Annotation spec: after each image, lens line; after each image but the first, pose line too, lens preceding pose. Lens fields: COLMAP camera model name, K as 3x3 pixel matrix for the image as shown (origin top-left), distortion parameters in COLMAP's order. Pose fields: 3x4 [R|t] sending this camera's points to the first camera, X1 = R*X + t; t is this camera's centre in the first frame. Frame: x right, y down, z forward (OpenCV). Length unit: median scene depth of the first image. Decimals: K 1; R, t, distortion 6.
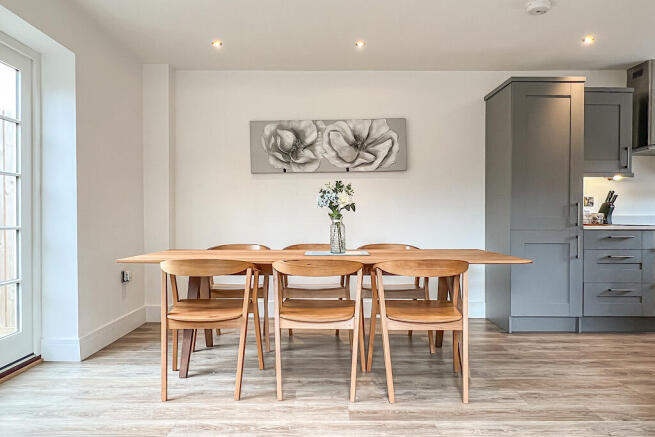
lens RADIAL K [[434.6, 0, 327.5], [0, 434.6, 218.5], [0, 0, 1]] dist [0.008996, 0.000657]
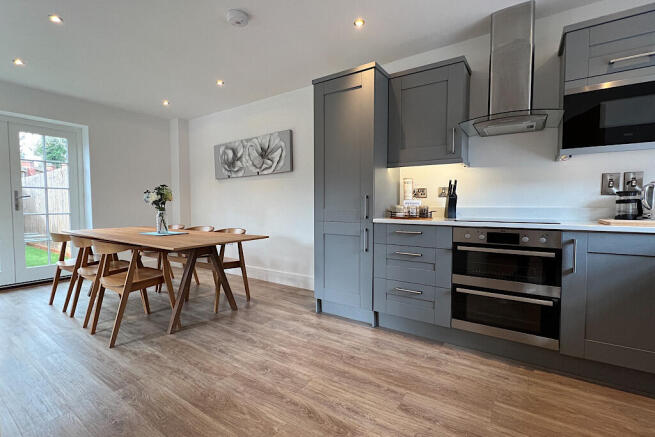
lens RADIAL K [[293.5, 0, 327.5], [0, 293.5, 218.5], [0, 0, 1]] dist [-0.007960, 0.000035]
pose [[0.824543, 0.026581, -0.565175, 0.759305], [-0.002885, 0.999080, 0.042779, -0.009969], [0.565792, -0.033643, 0.823861, 0.355283]]
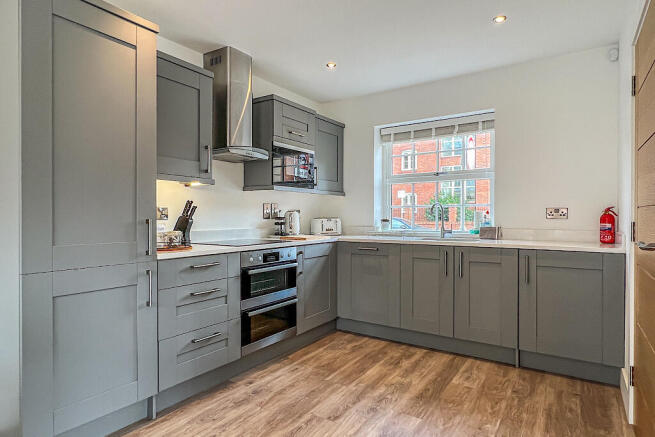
lens RADIAL K [[373.1, 0, 327.5], [0, 373.1, 218.5], [0, 0, 1]] dist [-0.008284, 0.000071]
pose [[0.561593, -0.006341, 0.827389, 0.237106], [0.005842, 0.999976, 0.003698, -0.031950], [-0.827393, 0.002757, 0.561617, 0.419108]]
